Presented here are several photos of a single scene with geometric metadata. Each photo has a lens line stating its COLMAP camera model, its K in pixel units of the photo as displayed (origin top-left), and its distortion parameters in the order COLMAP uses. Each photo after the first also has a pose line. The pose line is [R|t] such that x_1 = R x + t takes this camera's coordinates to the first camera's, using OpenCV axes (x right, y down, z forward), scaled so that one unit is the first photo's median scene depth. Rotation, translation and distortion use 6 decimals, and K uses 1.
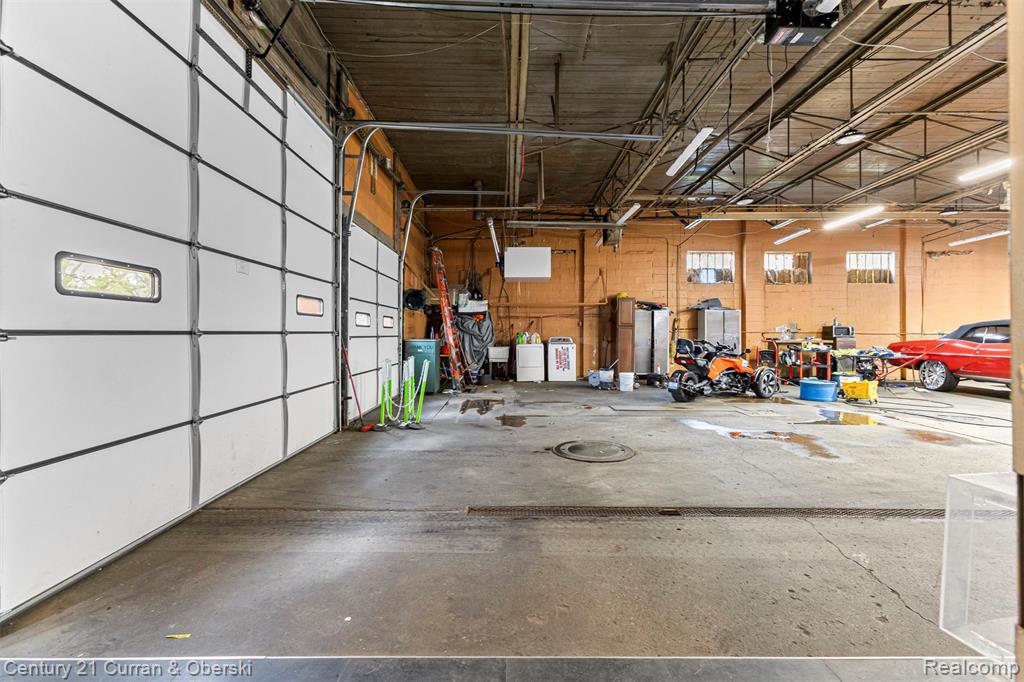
lens RADIAL K [[441.2, 0, 511.5], [0, 441.2, 323.0], [0, 0, 1]] dist [0.008604, 0.000099]
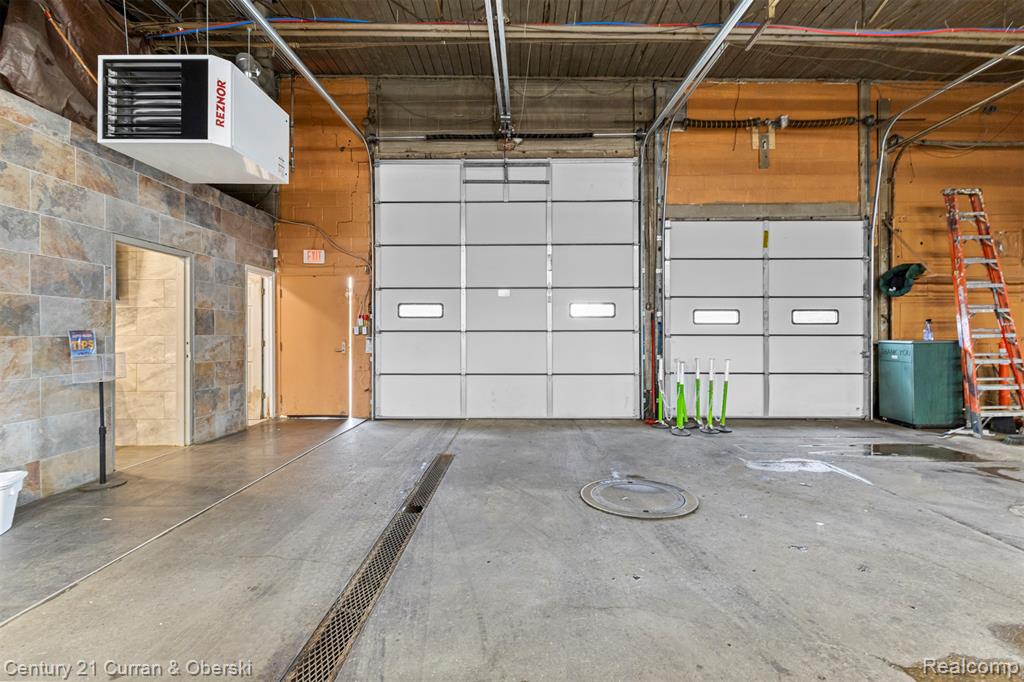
lens RADIAL K [[467.8, 0, 514.9], [0, 467.8, 334.6], [0, 0, 1]] dist [-0.000029, -0.000051]
pose [[-0.021027, 0.001053, -0.999778, 0.432654], [0.024487, 0.999700, 0.000538, 0.012413], [0.999479, -0.024470, -0.021046, 0.385853]]
